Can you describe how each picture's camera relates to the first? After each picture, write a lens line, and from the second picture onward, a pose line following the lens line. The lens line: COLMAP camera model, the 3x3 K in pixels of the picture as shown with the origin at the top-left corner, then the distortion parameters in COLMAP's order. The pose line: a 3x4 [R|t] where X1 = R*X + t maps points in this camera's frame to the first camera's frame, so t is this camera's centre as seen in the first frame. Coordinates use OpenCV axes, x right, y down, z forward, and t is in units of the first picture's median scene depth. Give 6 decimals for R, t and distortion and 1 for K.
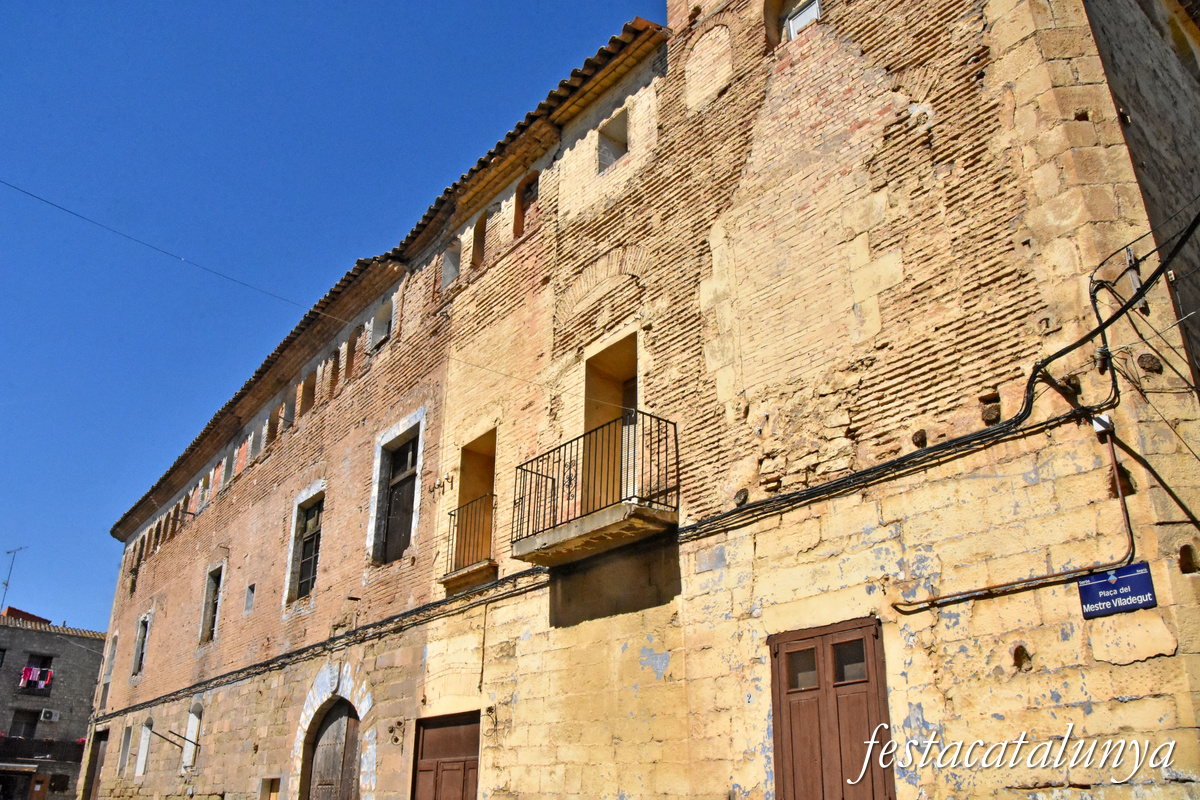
lens RADIAL K [[961.1, 0, 599.0], [0, 961.1, 399.6], [0, 0, 1]] dist [-0.168332, 0.095163]
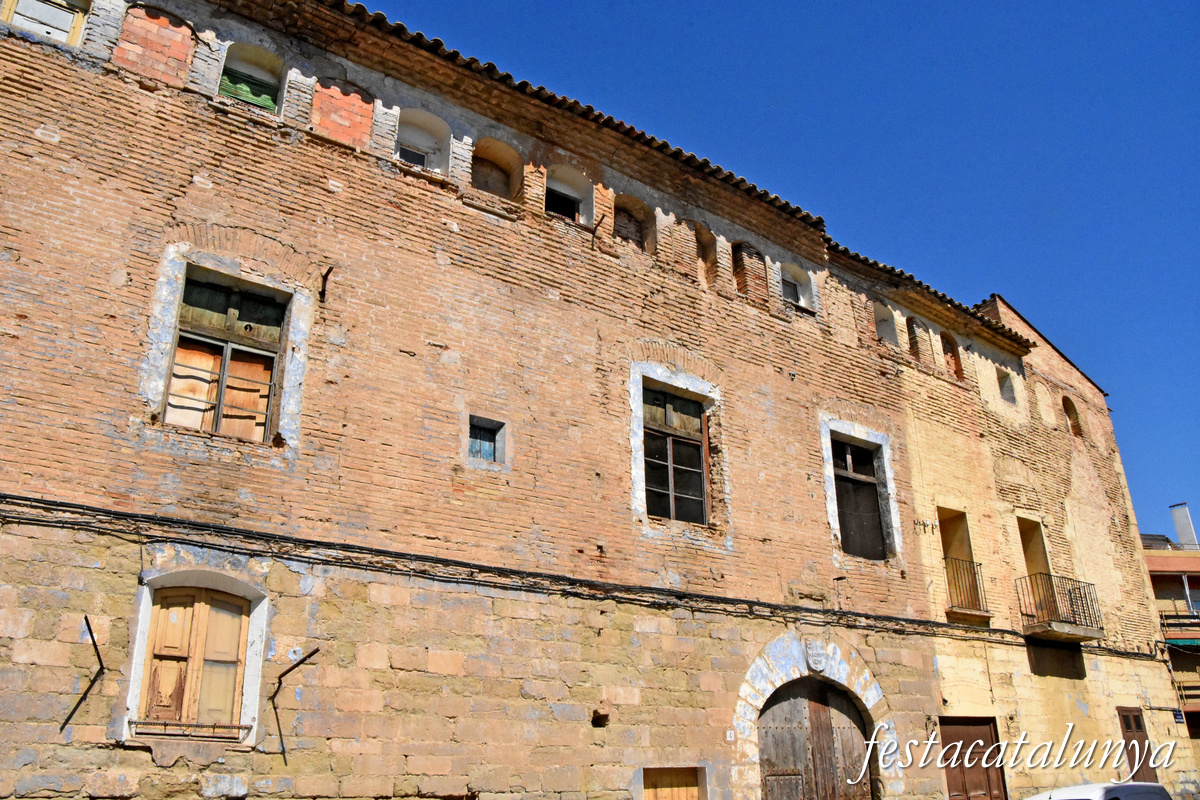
lens RADIAL K [[961.1, 0, 600.1], [0, 961.1, 397.6], [0, 0, 1]] dist [-0.168332, 0.095163]
pose [[0.008247, 0.386910, 0.922081, -1.467869], [-0.391087, 0.849912, -0.353130, 0.589148], [-0.920317, -0.357702, 0.158325, 1.373131]]
